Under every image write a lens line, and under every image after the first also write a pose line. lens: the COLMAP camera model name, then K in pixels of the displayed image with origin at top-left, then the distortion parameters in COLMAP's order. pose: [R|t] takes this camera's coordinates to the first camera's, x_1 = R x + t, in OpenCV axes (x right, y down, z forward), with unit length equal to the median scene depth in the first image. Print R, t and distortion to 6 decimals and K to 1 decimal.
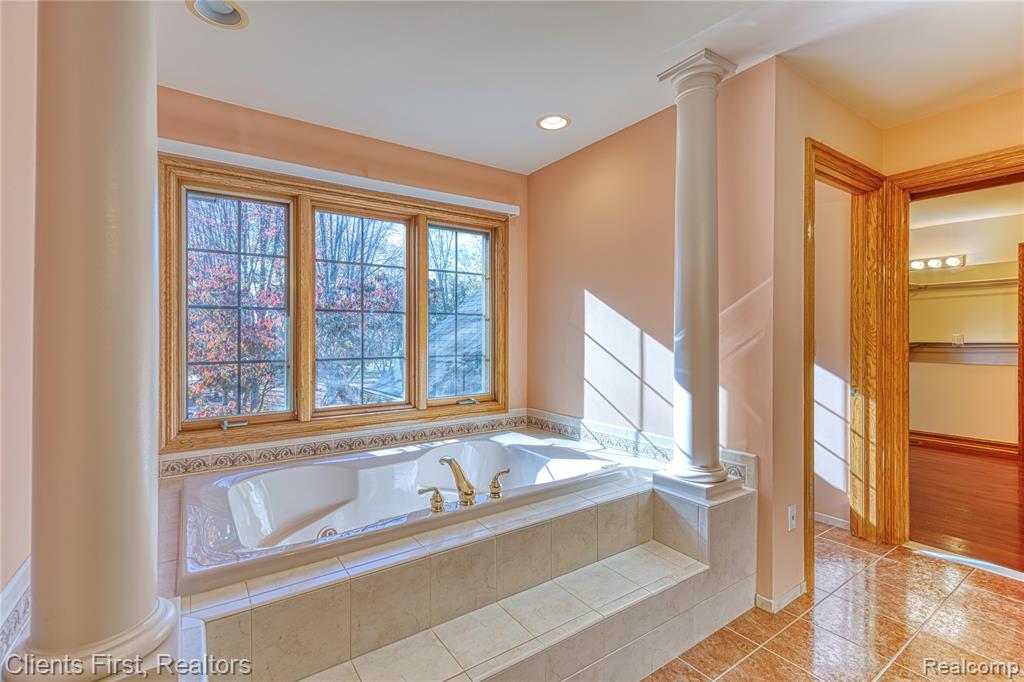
lens RADIAL K [[469.1, 0, 508.7], [0, 469.1, 334.9], [0, 0, 1]] dist [0.004483, -0.001812]
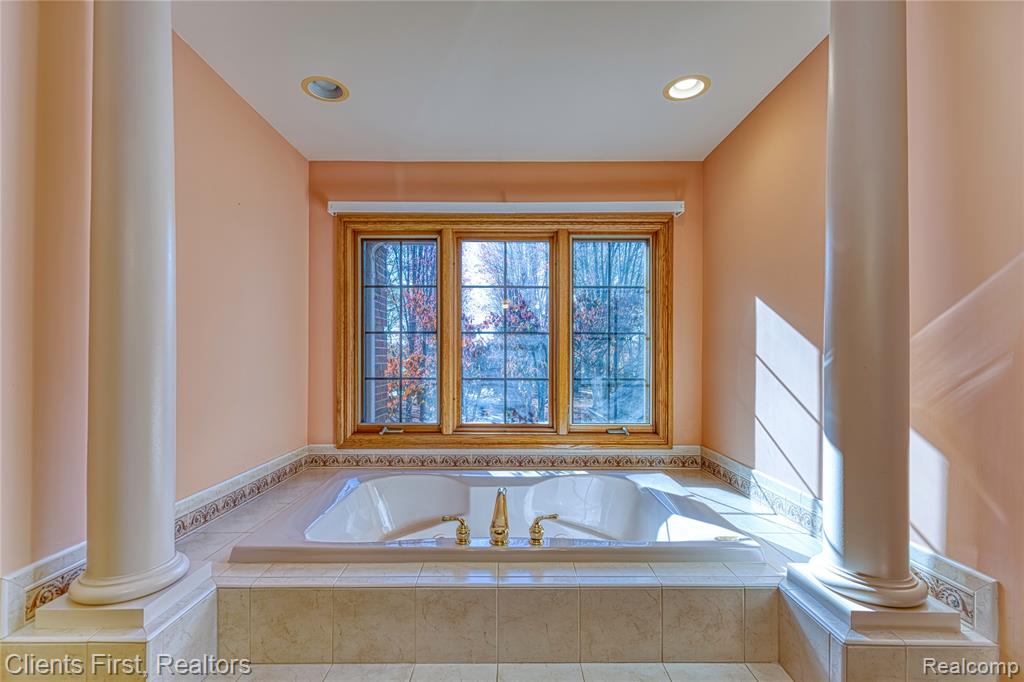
lens RADIAL K [[469.1, 0, 509.3], [0, 469.1, 349.3], [0, 0, 1]] dist [0.004483, -0.001812]
pose [[0.819325, -0.002180, -0.573325, 0.322138], [-0.003603, 0.999953, -0.008952, -0.005540], [0.573318, 0.009400, 0.819279, 0.189337]]
